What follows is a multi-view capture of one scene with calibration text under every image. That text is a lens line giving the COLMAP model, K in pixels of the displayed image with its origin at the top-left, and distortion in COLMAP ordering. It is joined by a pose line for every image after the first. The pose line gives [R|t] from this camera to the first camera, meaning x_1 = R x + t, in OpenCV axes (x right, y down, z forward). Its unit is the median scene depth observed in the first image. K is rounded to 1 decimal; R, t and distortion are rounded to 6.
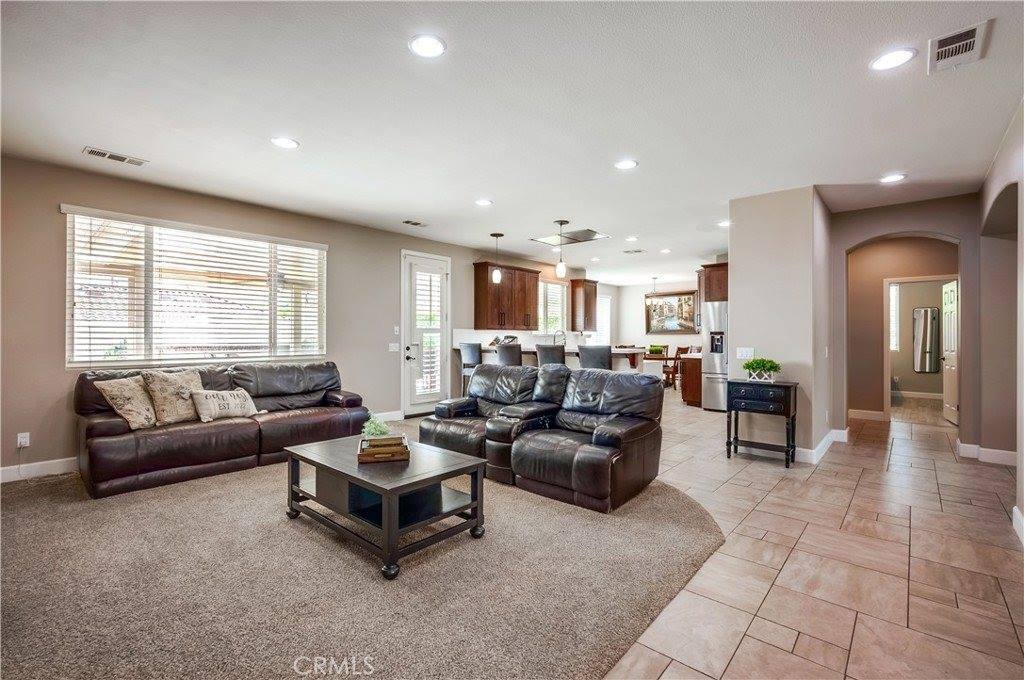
lens RADIAL K [[454.1, 0, 511.5], [0, 454.1, 332.4], [0, 0, 1]] dist [-0.004704, 0.002341]
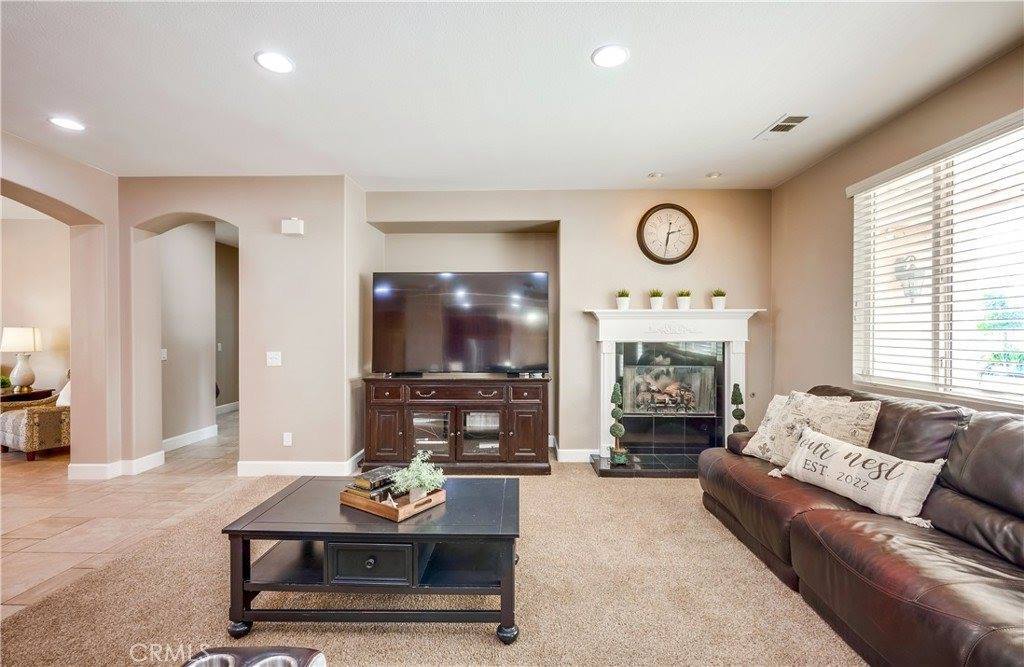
lens RADIAL K [[455.1, 0, 508.2], [0, 455.1, 333.8], [0, 0, 1]] dist [-0.010193, 0.003717]
pose [[-0.762650, -0.004065, -0.646798, 0.032594], [0.000168, 0.999979, -0.006482, -0.002977], [0.646811, -0.005052, -0.762634, 0.982217]]
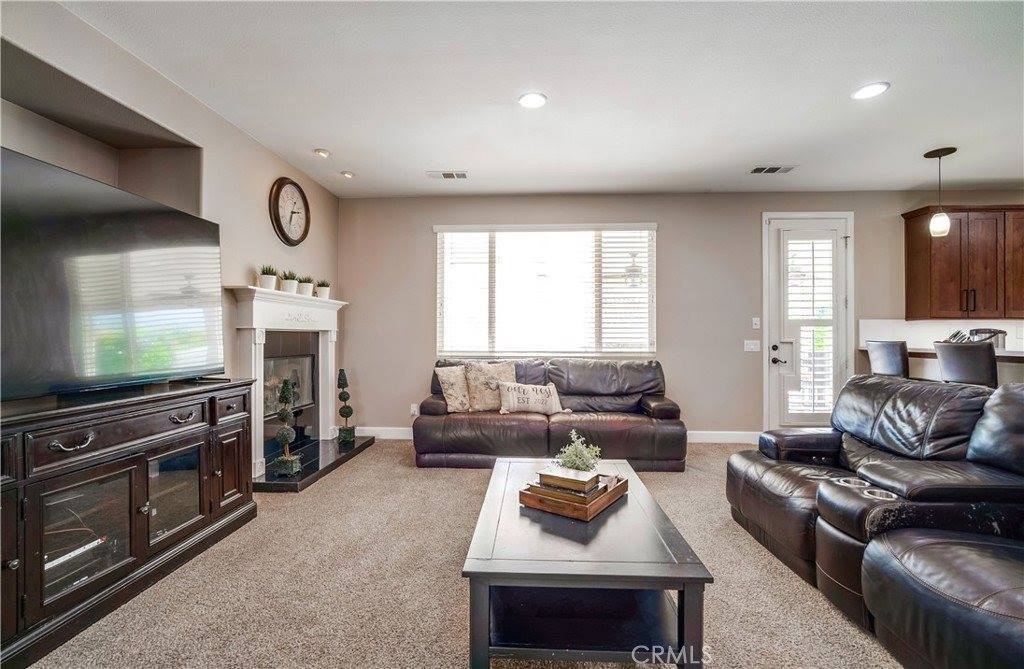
lens RADIAL K [[455.1, 0, 510.2], [0, 455.1, 332.8], [0, 0, 1]] dist [-0.010193, 0.003717]
pose [[0.625505, -0.007585, -0.780183, 0.098561], [0.005261, 0.999971, -0.005503, 0.018120], [0.780202, -0.000662, 0.625527, 0.297946]]
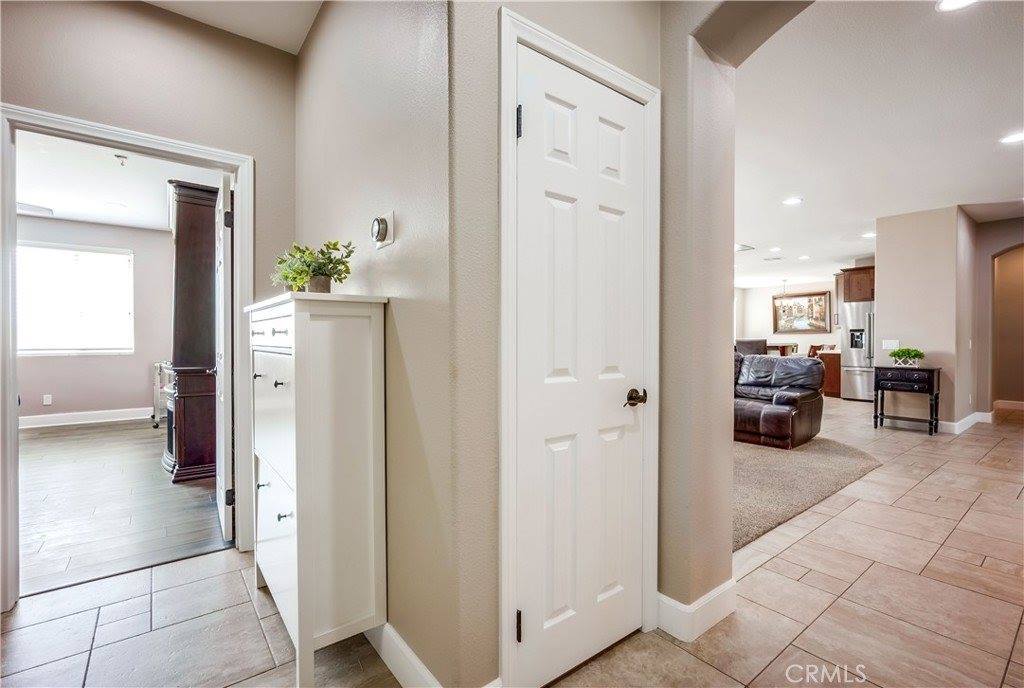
lens RADIAL K [[454.9, 0, 512.5], [0, 454.9, 342.9], [0, 0, 1]] dist [-0.005780, 0.003169]
pose [[0.980940, -0.001929, -0.194302, -0.234315], [0.004628, 0.999899, 0.013442, 0.020046], [0.194257, -0.014085, 0.980850, -0.375273]]
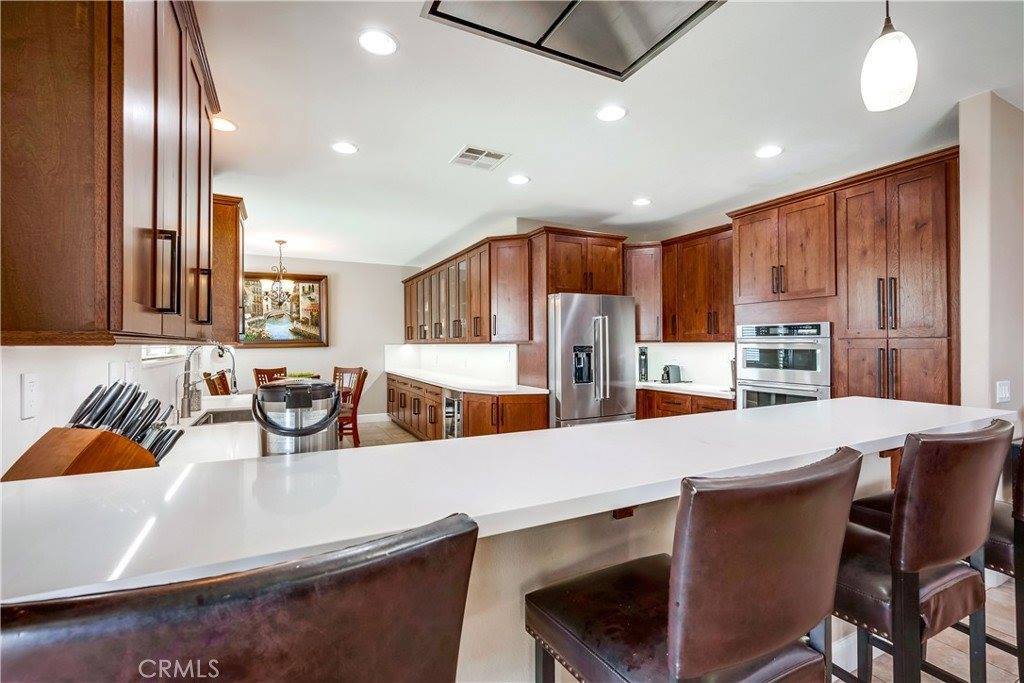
lens RADIAL K [[454.1, 0, 509.7], [0, 454.1, 344.1], [0, 0, 1]] dist [-0.004704, 0.002341]
pose [[0.367467, -0.002428, 0.930033, -0.180425], [-0.003586, 0.999985, 0.004027, -0.008714], [-0.930030, -0.004815, 0.367453, 1.295431]]
